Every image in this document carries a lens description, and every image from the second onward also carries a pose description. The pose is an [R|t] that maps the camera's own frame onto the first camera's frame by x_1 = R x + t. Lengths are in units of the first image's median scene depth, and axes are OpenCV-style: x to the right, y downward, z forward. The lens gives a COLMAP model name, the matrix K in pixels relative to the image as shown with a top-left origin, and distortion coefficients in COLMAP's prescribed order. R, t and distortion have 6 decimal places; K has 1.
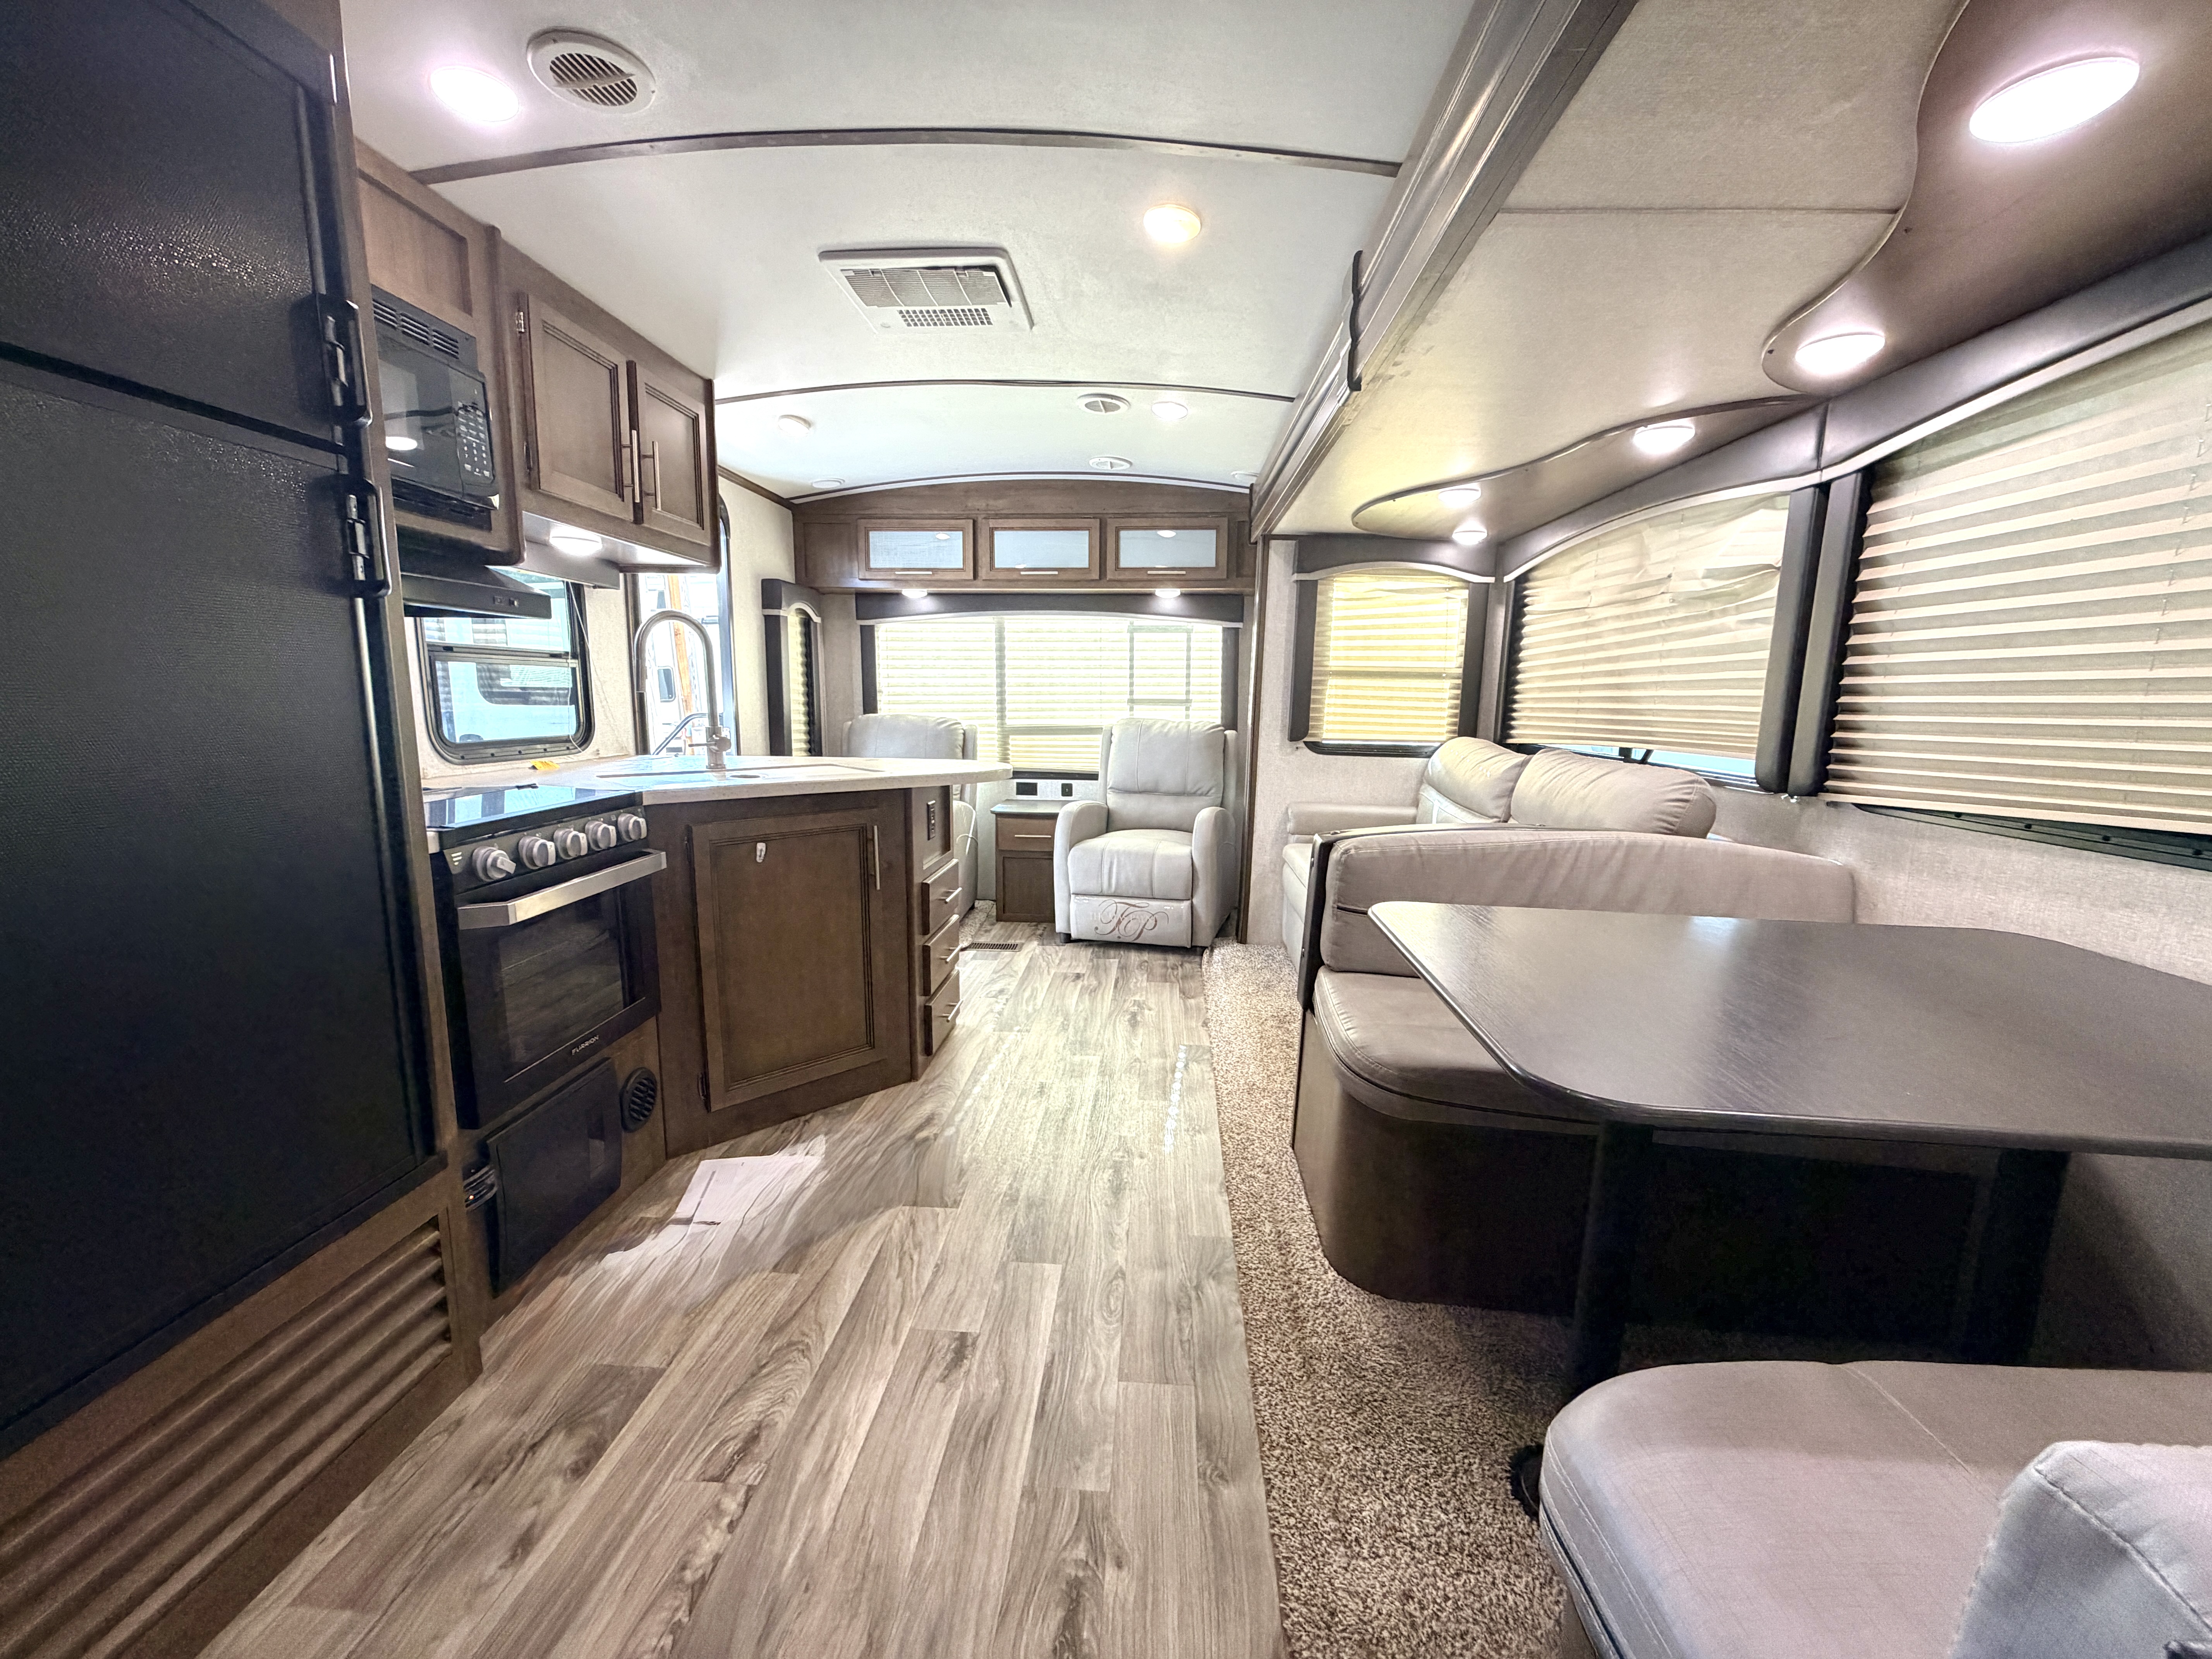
lens RADIAL K [[880.6, 0, 1100.7], [0, 880.6, 829.2], [0, 0, 1]] dist [0.001603, -0.000037]
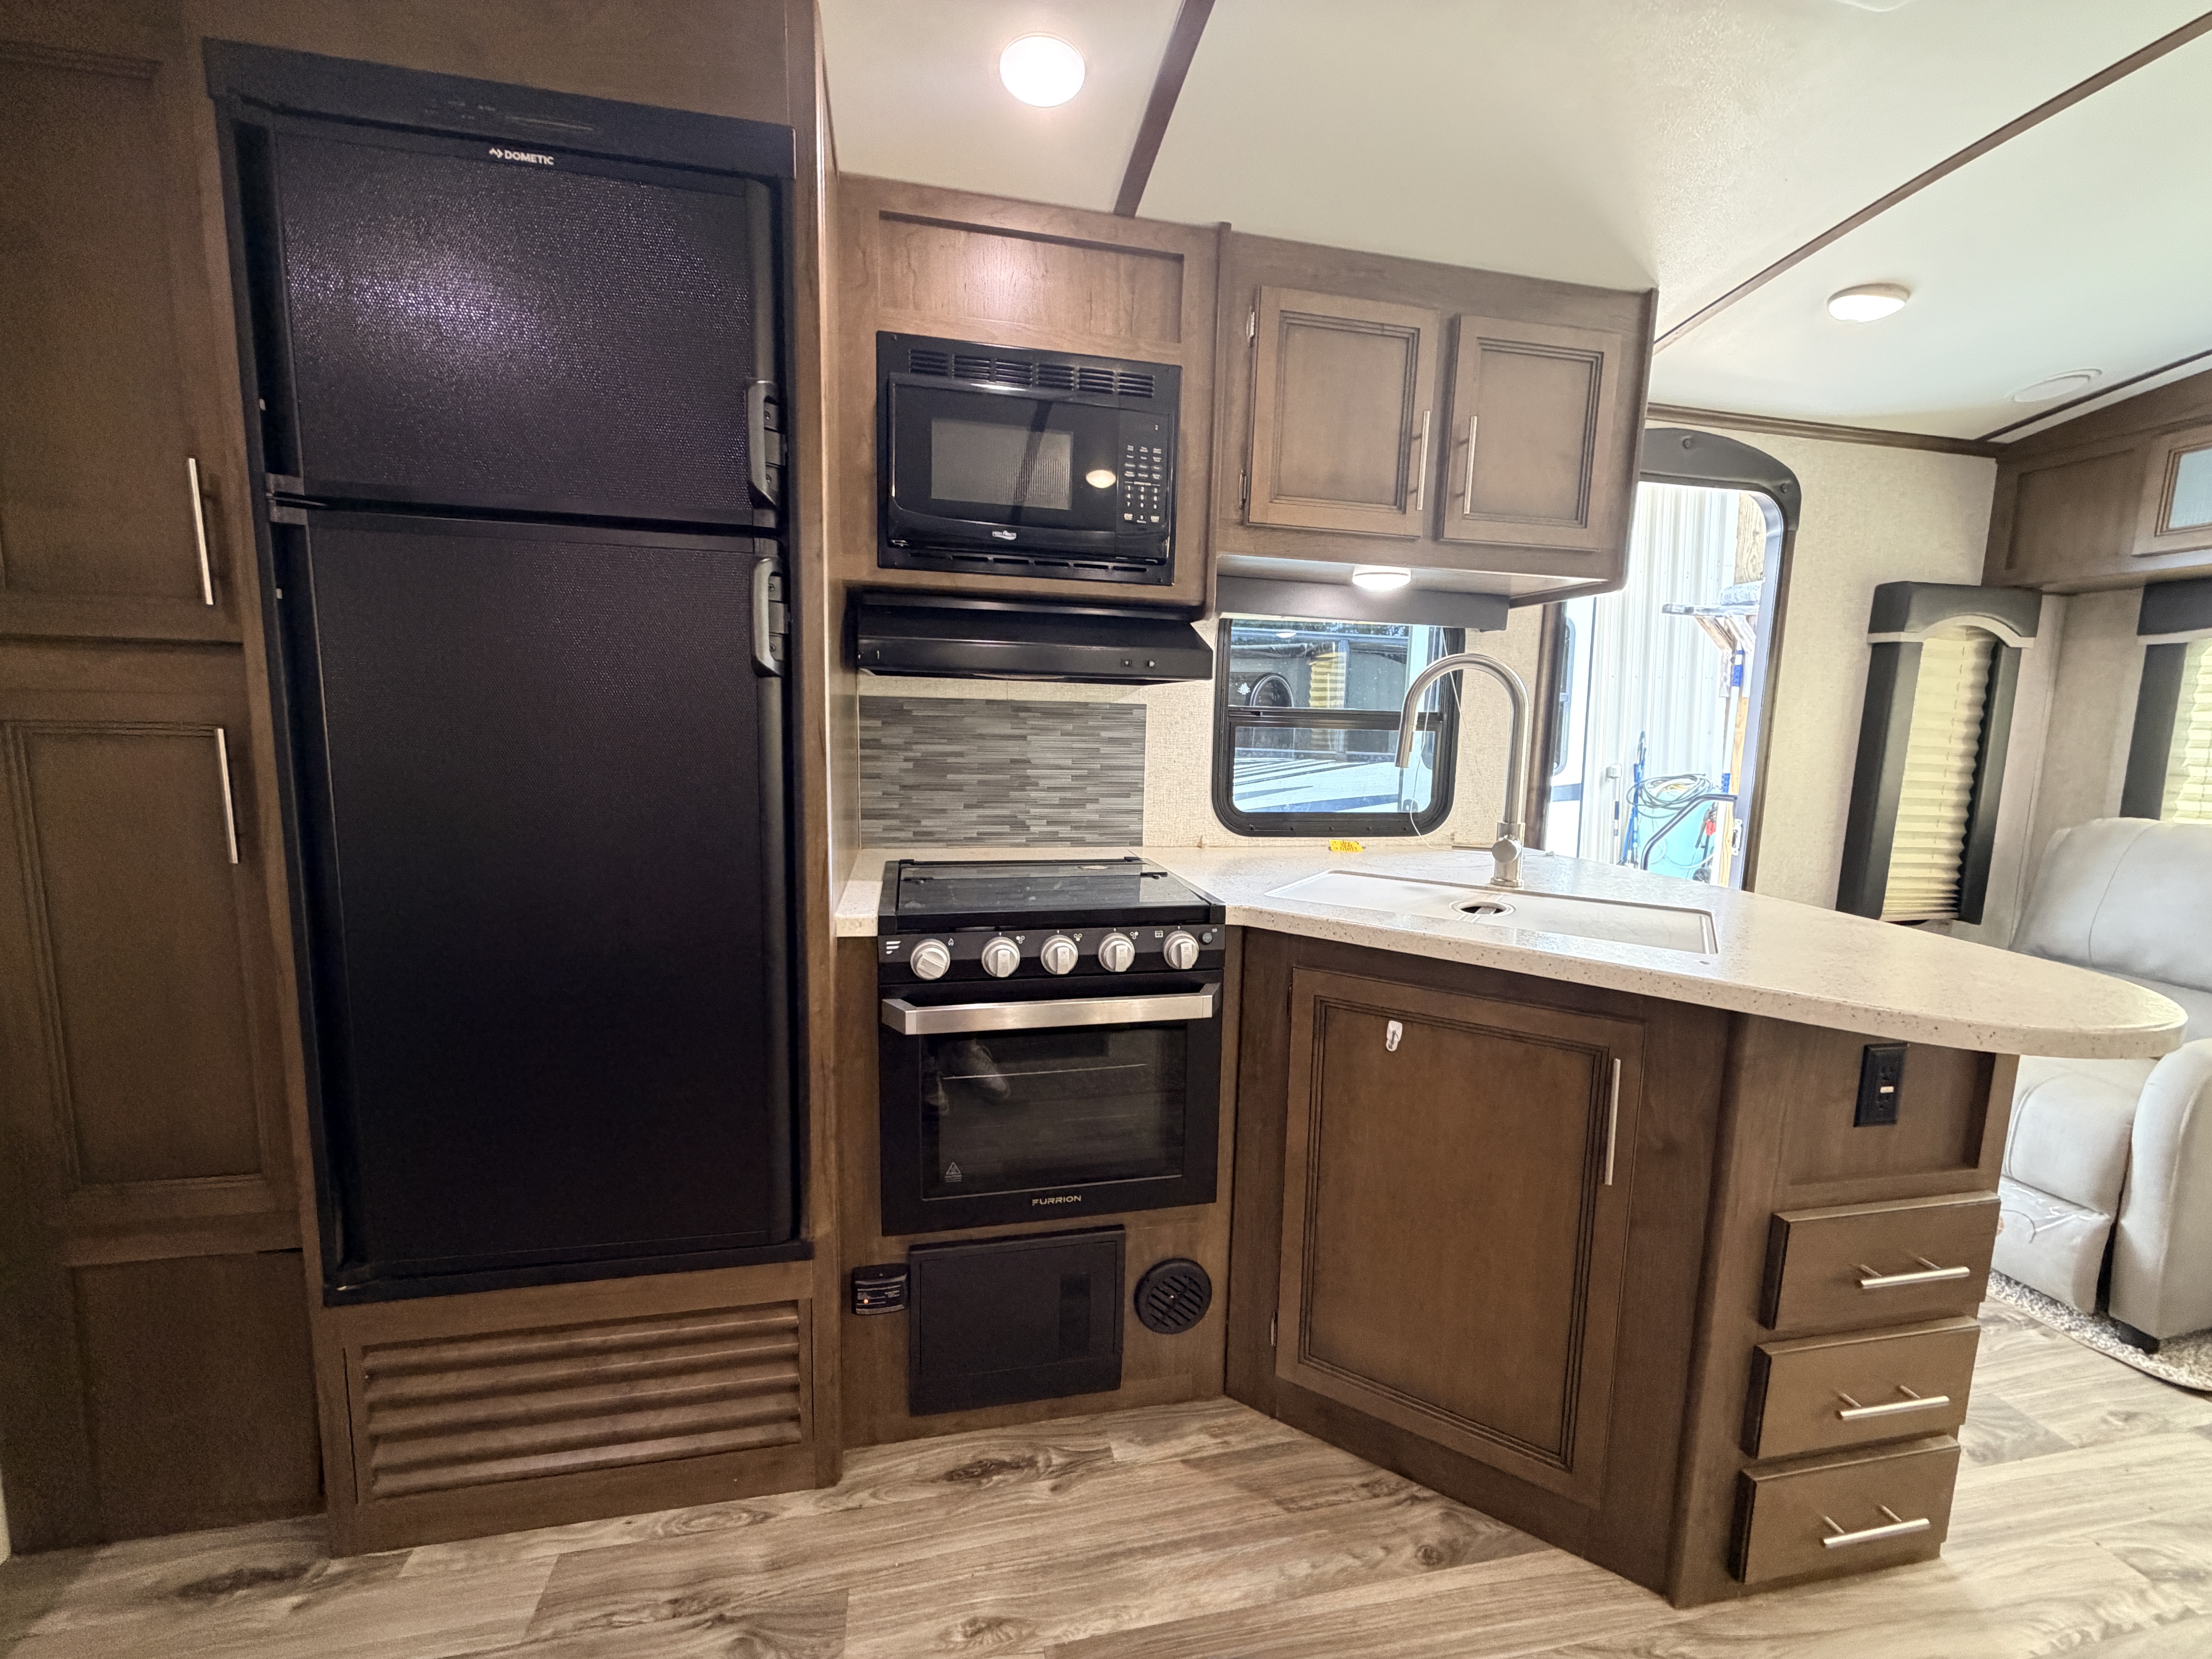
lens RADIAL K [[880.6, 0, 1100.7], [0, 880.6, 829.2], [0, 0, 1]] dist [0.001603, -0.000037]
pose [[0.274484, 0.116598, -0.954496, 0.125196], [-0.168870, 0.983040, 0.071523, -0.120787], [0.946647, 0.141554, 0.289519, 0.581313]]
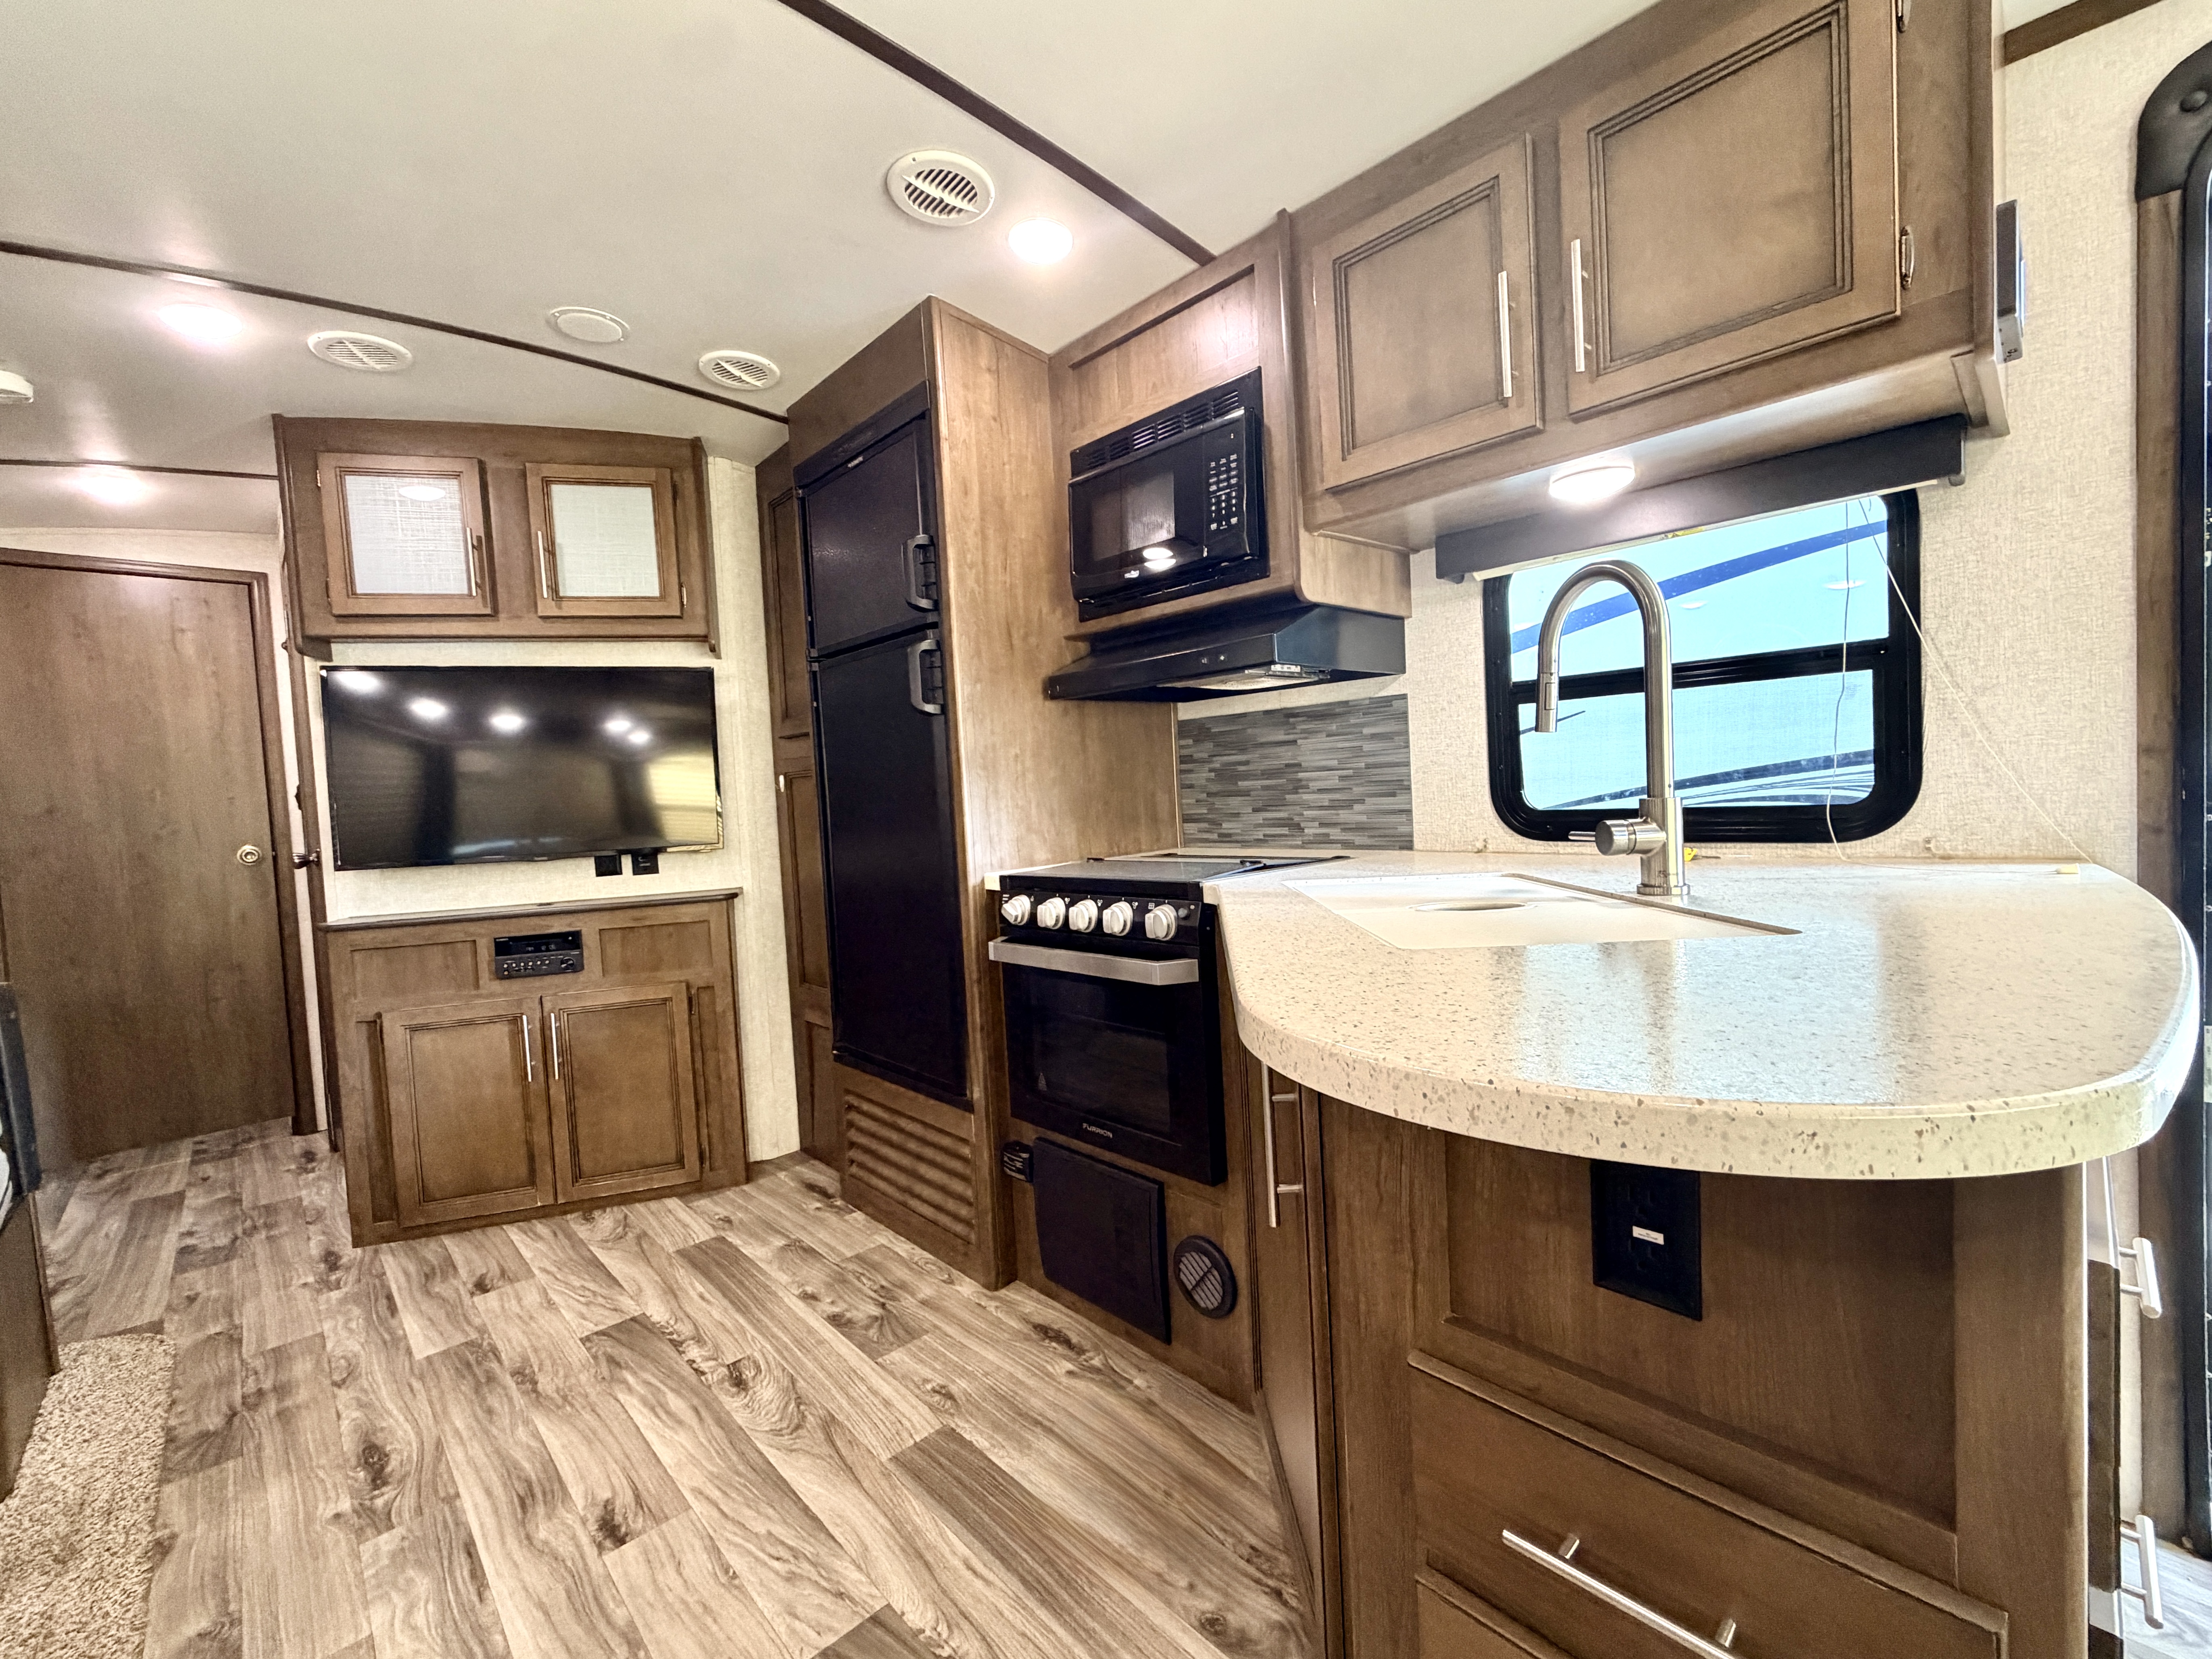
lens RADIAL K [[920.1, 0, 1106.0], [0, 920.1, 829.5], [0, 0, 1]] dist [-0.000267, -0.000404]
pose [[-0.674969, 0.057595, -0.735595, 0.091778], [-0.067823, 0.987885, 0.139581, -0.165070], [0.734722, 0.144103, -0.662886, 1.246681]]
